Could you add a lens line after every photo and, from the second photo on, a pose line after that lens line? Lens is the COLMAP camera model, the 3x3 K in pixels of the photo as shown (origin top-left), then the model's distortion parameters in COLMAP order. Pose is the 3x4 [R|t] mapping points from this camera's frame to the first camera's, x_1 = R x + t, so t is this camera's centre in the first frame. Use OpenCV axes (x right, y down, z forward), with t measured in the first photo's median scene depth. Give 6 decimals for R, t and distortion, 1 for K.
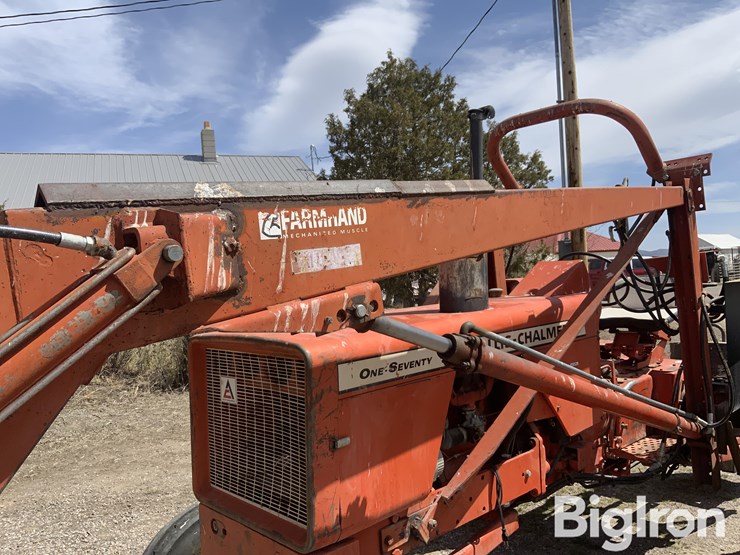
lens RADIAL K [[611.8, 0, 375.1], [0, 611.8, 275.0], [0, 0, 1]] dist [0.076654, -0.132616]
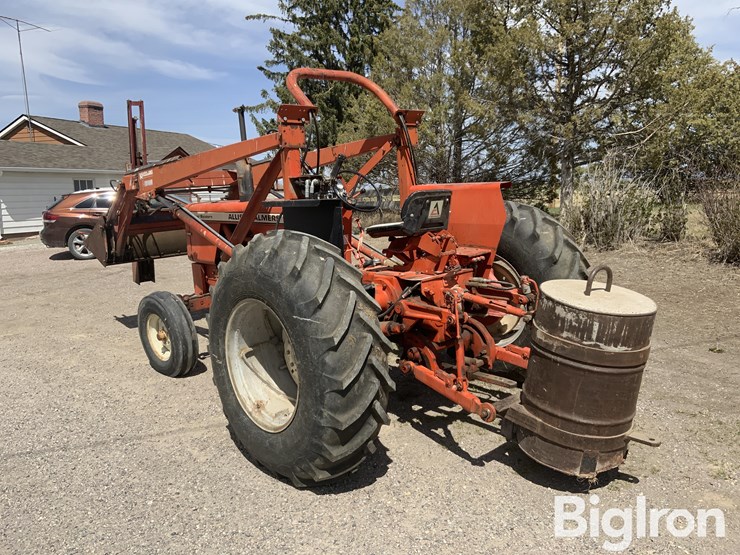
lens RADIAL K [[613.3, 0, 364.5], [0, 613.3, 276.7], [0, 0, 1]] dist [0.069674, -0.137385]
pose [[-0.037941, 0.211593, -0.976621, 1.993990], [0.048116, 0.976578, 0.209714, -0.104391], [0.998121, -0.039034, -0.047233, 1.267475]]
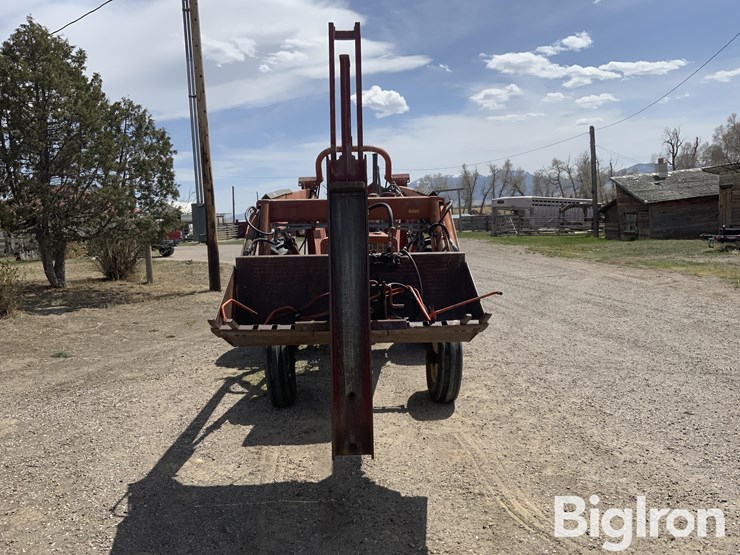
lens RADIAL K [[613.3, 0, 371.5], [0, 613.3, 281.7], [0, 0, 1]] dist [0.069674, -0.137385]
pose [[0.680020, -0.051612, 0.731375, -1.461492], [0.001874, 0.997638, 0.068659, 0.073043], [-0.733191, -0.045318, 0.678511, -0.631198]]
